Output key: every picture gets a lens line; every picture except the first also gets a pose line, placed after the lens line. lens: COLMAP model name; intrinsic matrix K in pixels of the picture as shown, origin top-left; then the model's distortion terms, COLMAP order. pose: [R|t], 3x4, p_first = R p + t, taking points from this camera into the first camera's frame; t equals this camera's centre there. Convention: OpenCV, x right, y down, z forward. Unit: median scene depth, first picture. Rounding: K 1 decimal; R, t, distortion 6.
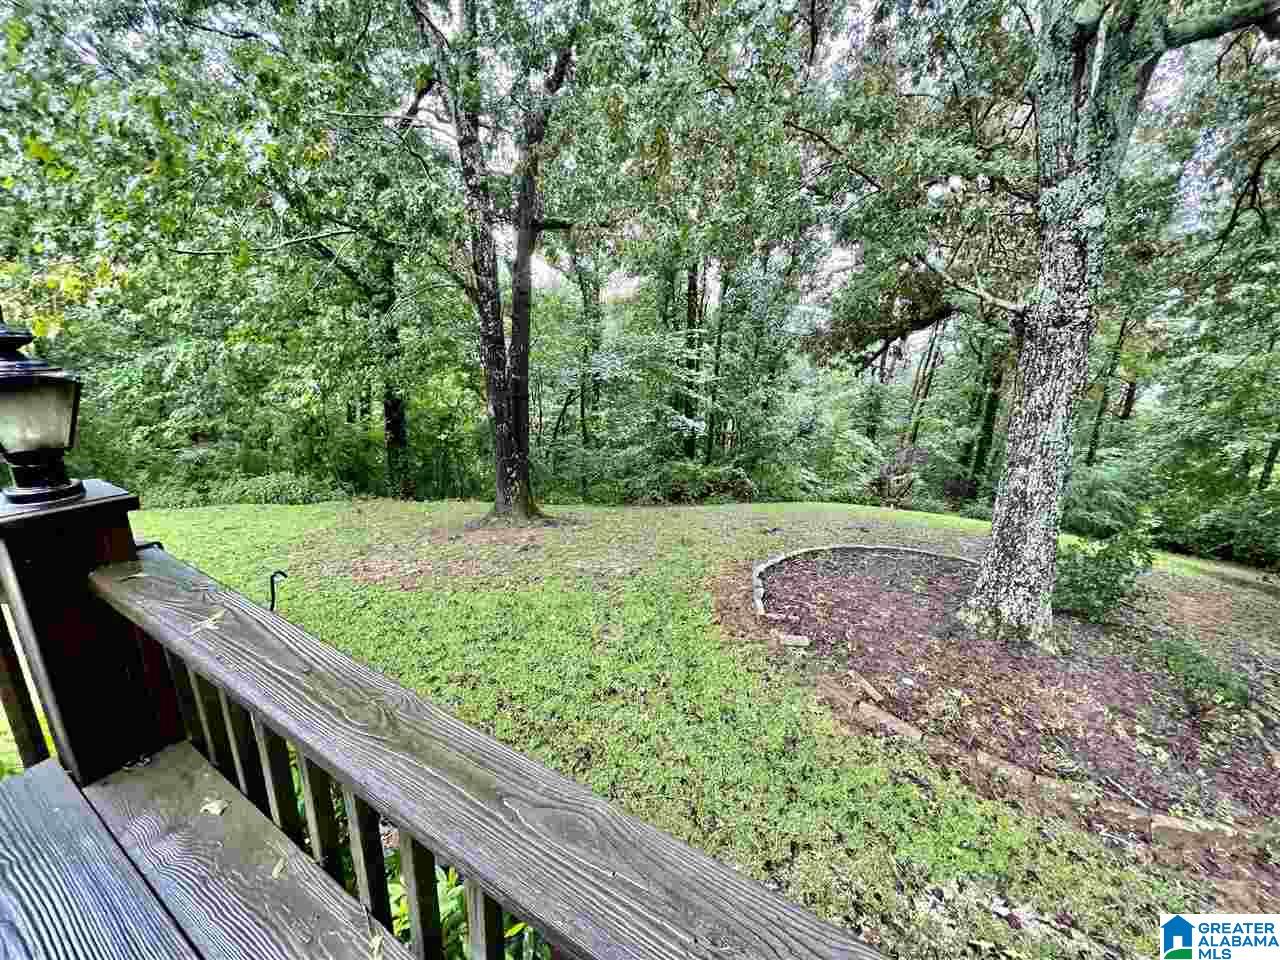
lens RADIAL K [[516.9, 0, 639.5], [0, 516.9, 483.3], [0, 0, 1]] dist [-0.000312, 0.000070]
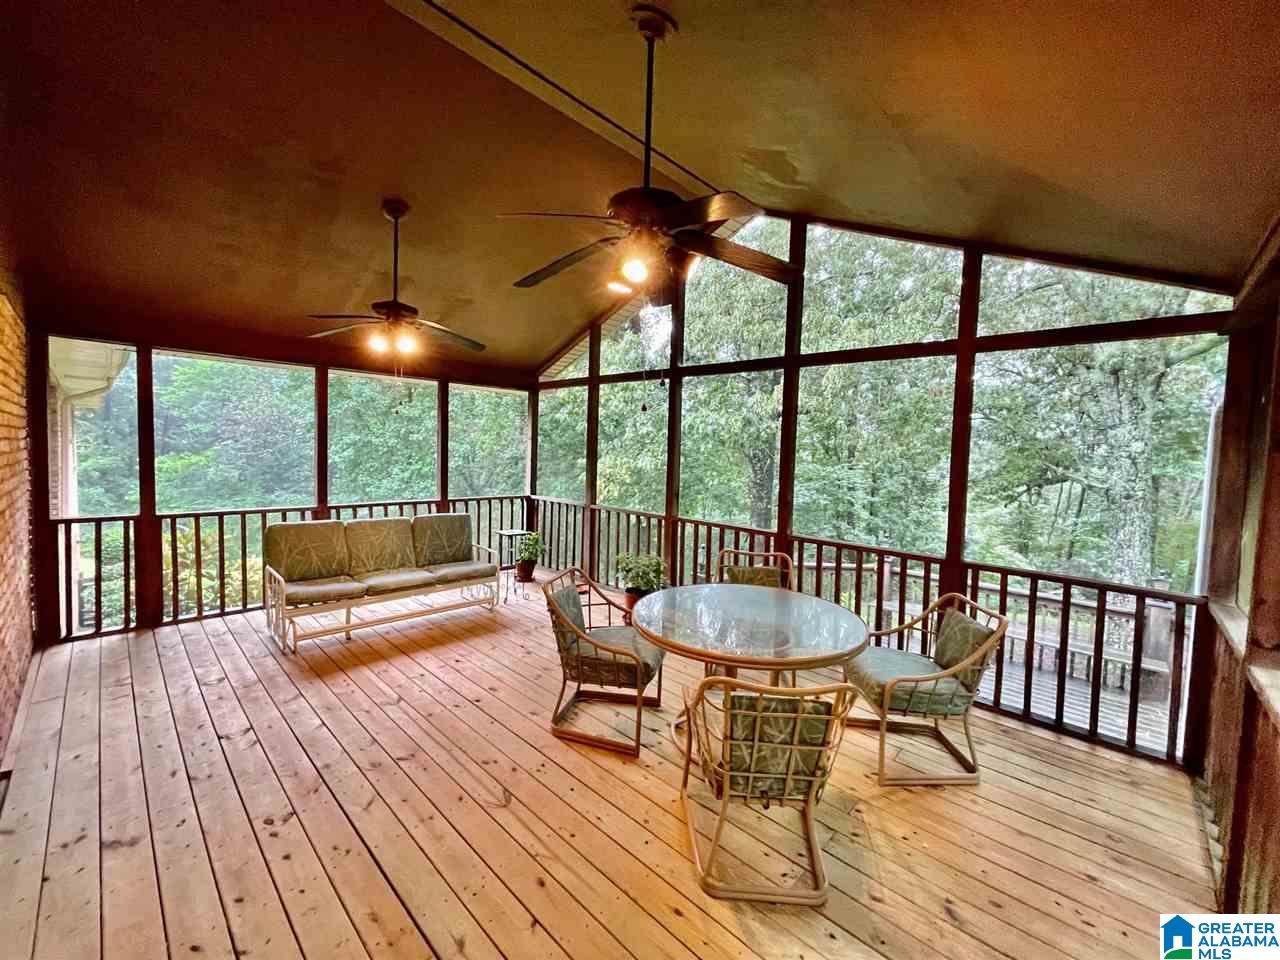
lens RADIAL K [[516.9, 0, 639.7], [0, 516.9, 480.7], [0, 0, 1]] dist [-0.000312, 0.000070]
pose [[0.975661, 0.012328, -0.218939, -0.478198], [-0.056539, 0.978803, -0.196844, 0.096571], [0.211871, 0.204432, 0.955677, -1.107414]]
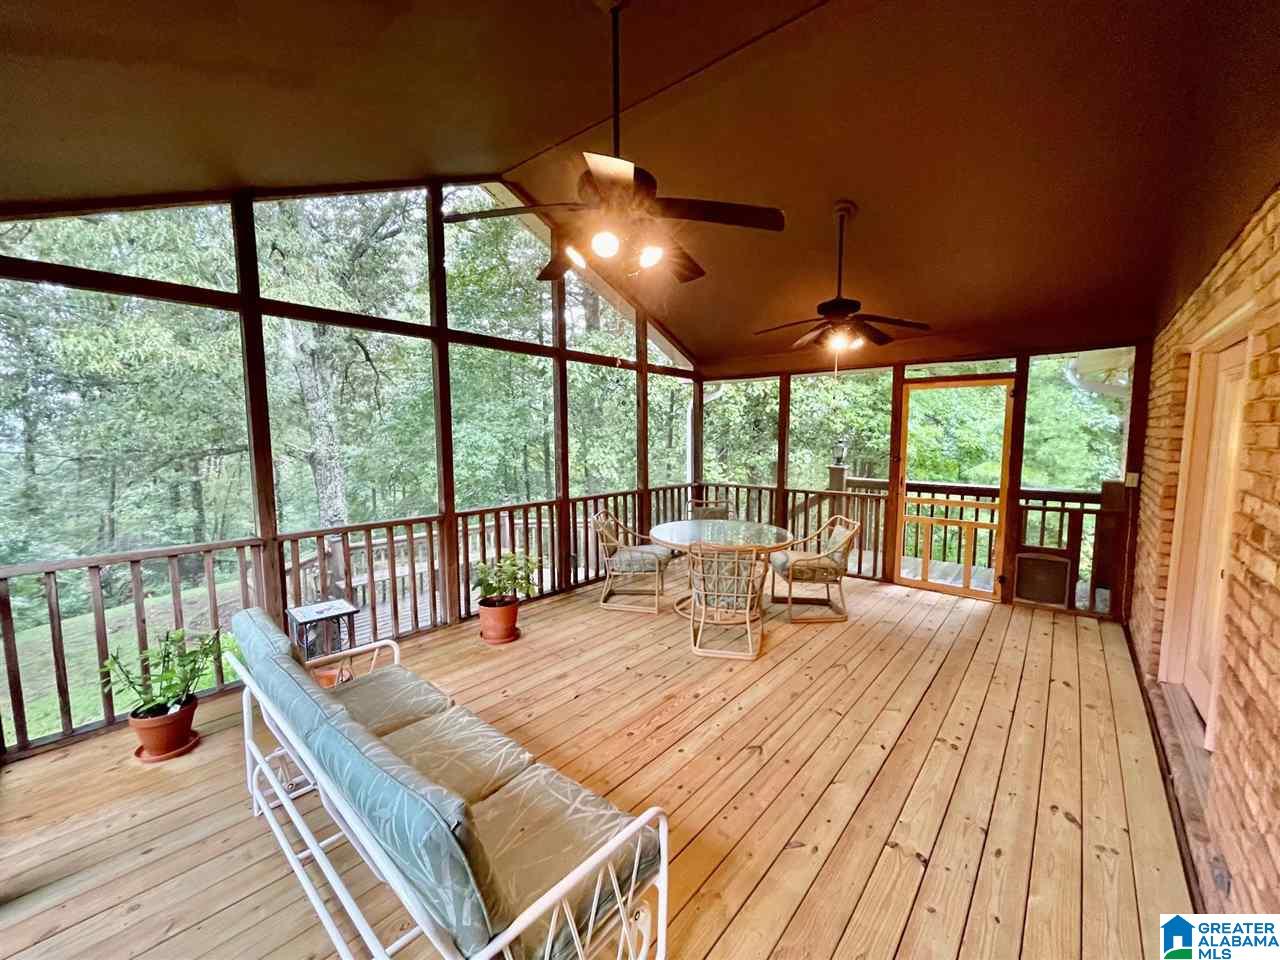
lens RADIAL K [[516.9, 0, 642.7], [0, 516.9, 474.4], [0, 0, 1]] dist [-0.000312, 0.000070]
pose [[0.166844, -0.111090, 0.979705, -1.155384], [0.256158, 0.964397, 0.065730, -0.029455], [-0.952127, 0.239993, 0.189360, -0.714061]]
